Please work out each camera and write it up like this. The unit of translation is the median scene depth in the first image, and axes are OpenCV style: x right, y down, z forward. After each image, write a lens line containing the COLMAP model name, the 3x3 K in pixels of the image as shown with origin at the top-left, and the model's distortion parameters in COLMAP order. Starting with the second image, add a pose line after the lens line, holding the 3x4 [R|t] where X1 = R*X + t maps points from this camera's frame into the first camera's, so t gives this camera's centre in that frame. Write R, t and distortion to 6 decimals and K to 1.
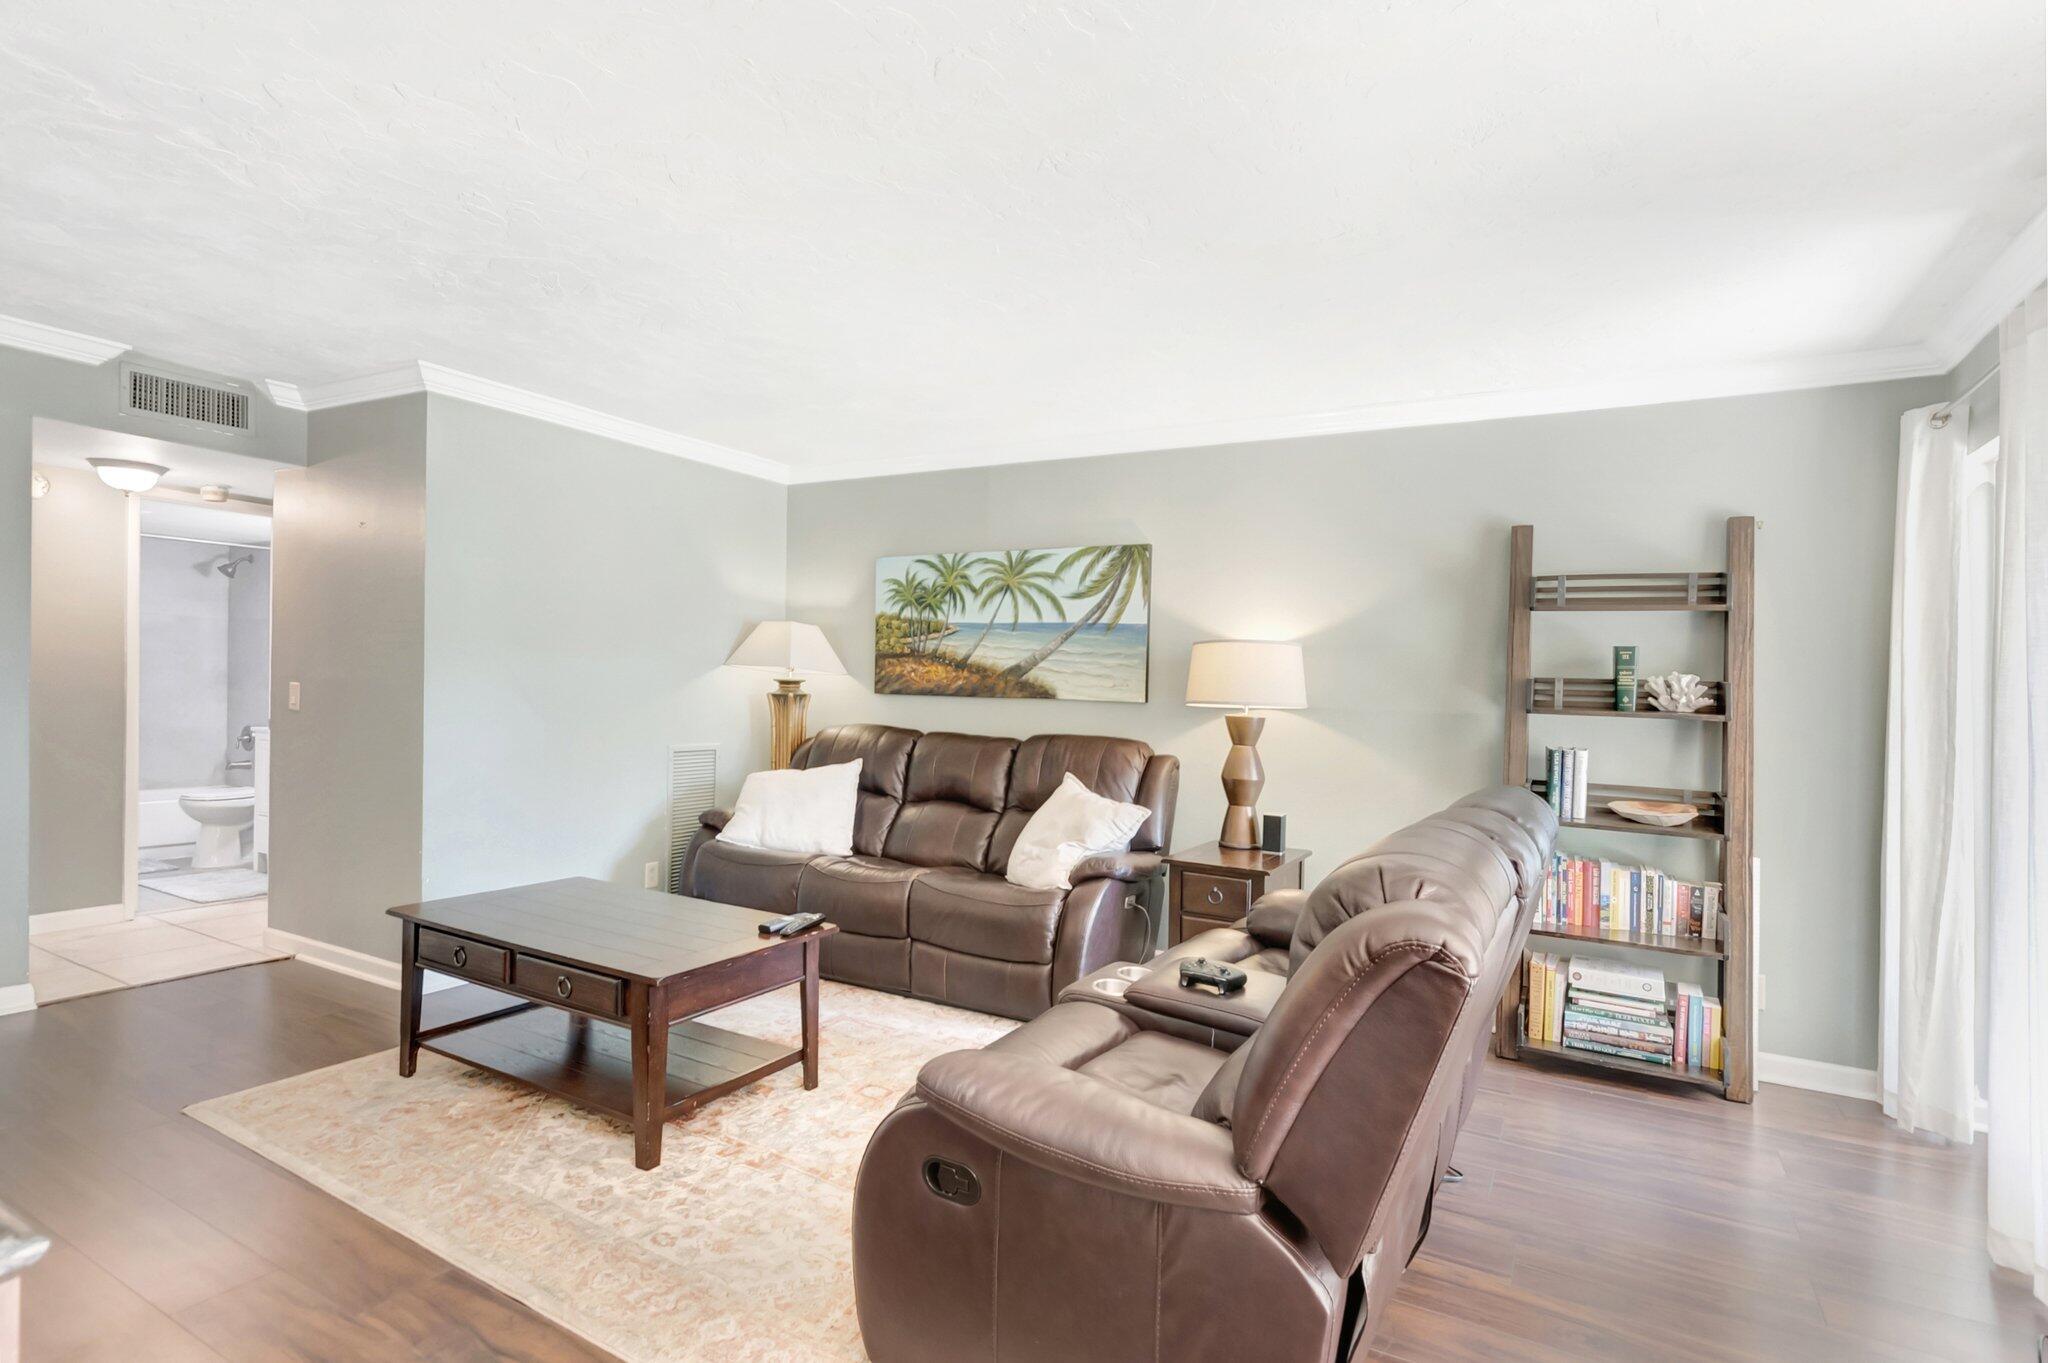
lens RADIAL K [[1031.5, 0, 1004.4], [0, 1031.5, 673.2], [0, 0, 1]] dist [-0.001908, -0.000988]
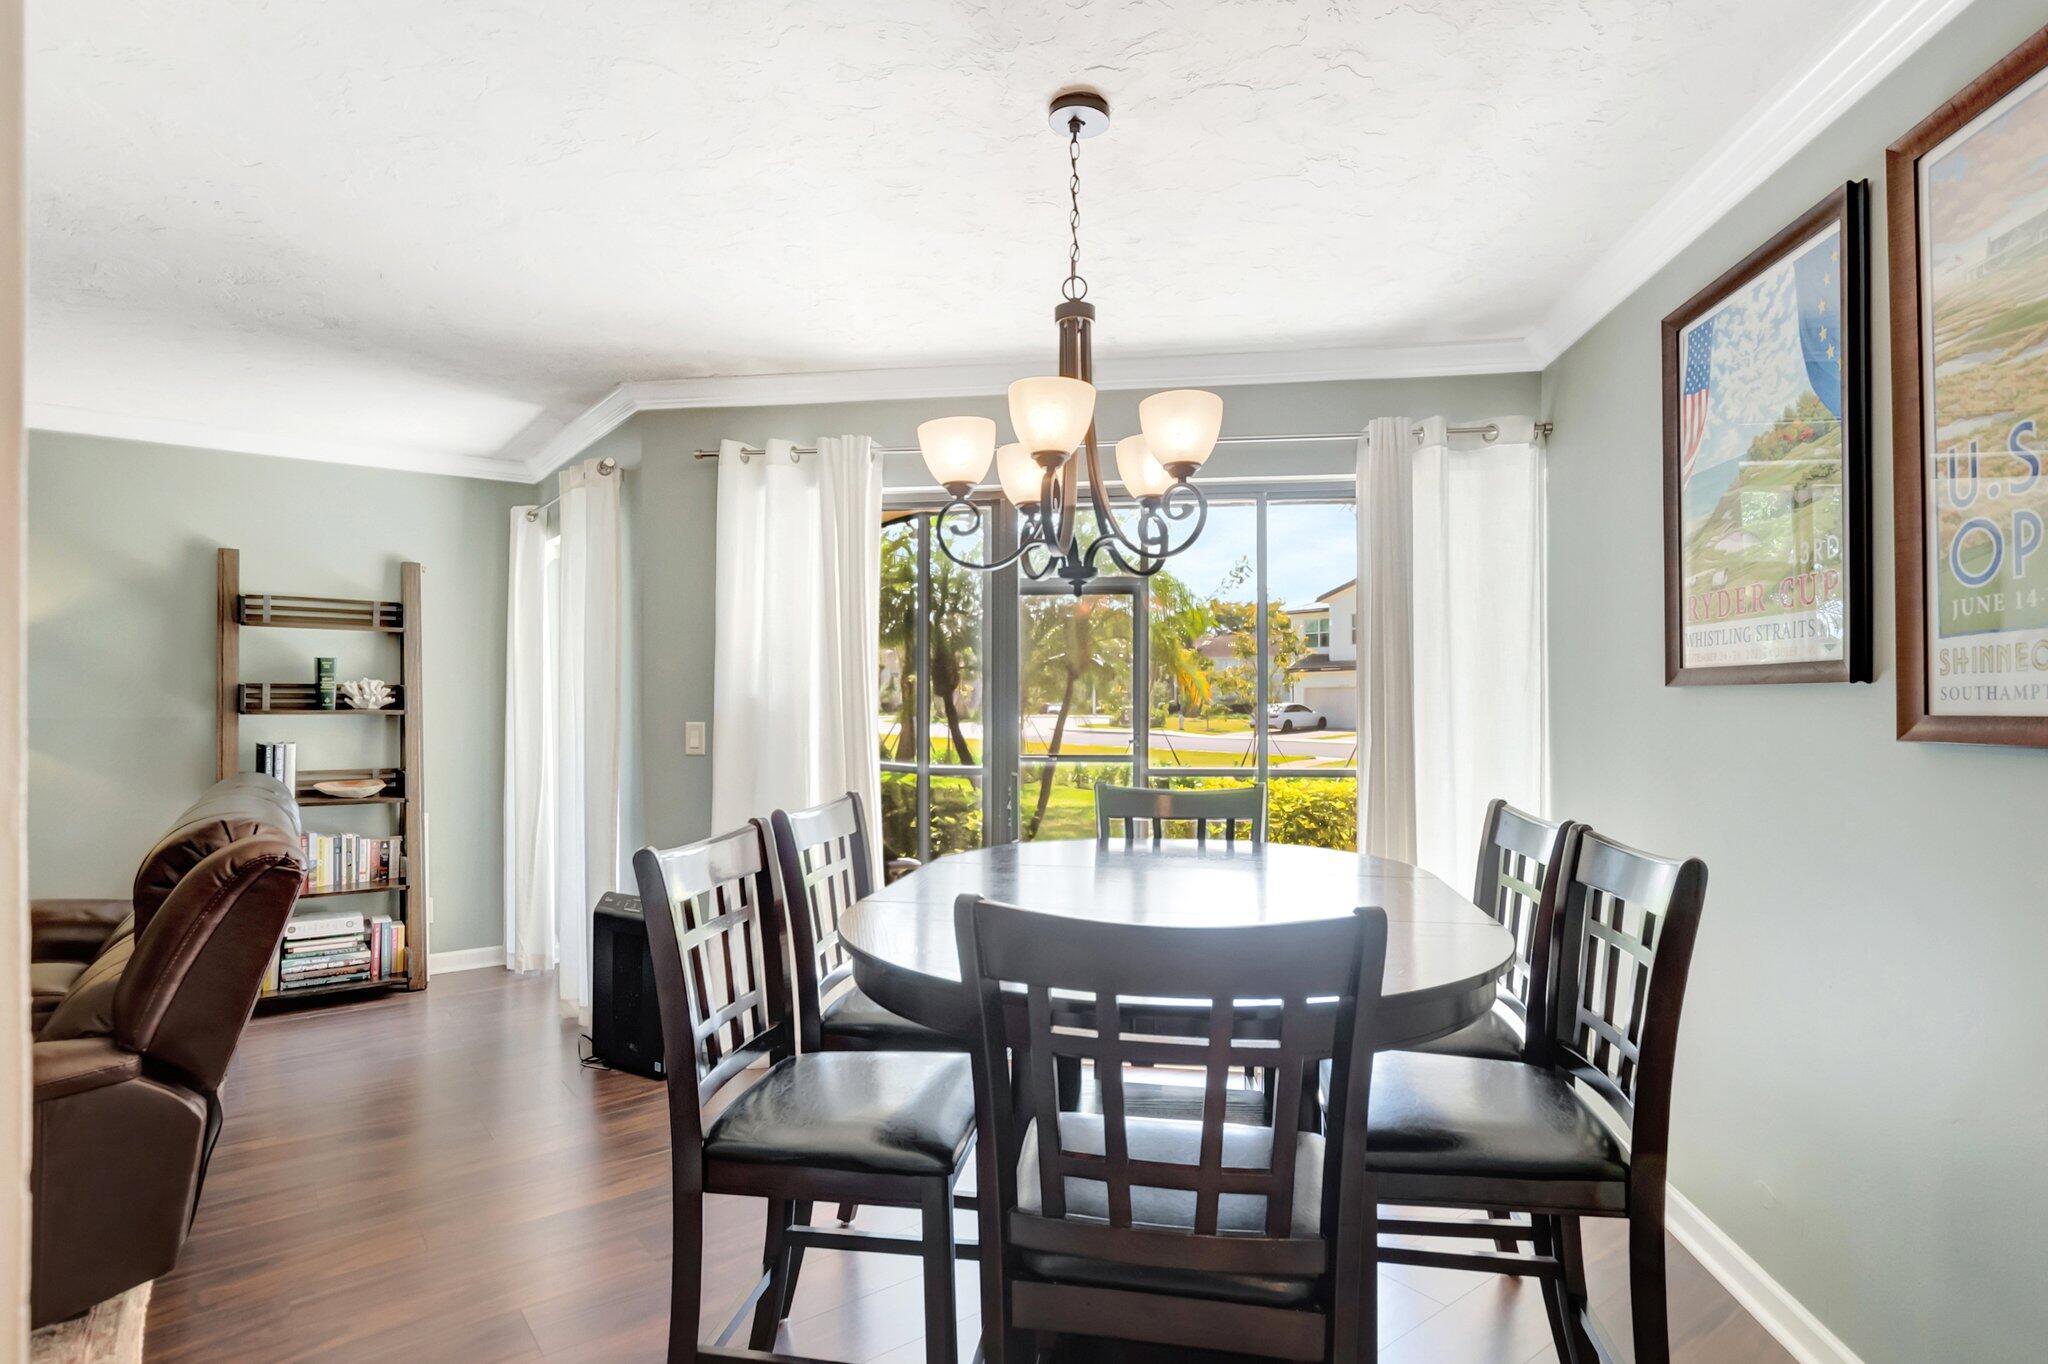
lens RADIAL K [[1048.5, 0, 1022.6], [0, 1048.5, 694.1], [0, 0, 1]] dist [-0.003572, -0.001028]
pose [[0.387438, -0.021899, 0.921636, -0.240669], [0.000609, 0.999724, 0.023499, -0.011436], [-0.921896, -0.008543, 0.387344, -0.268311]]
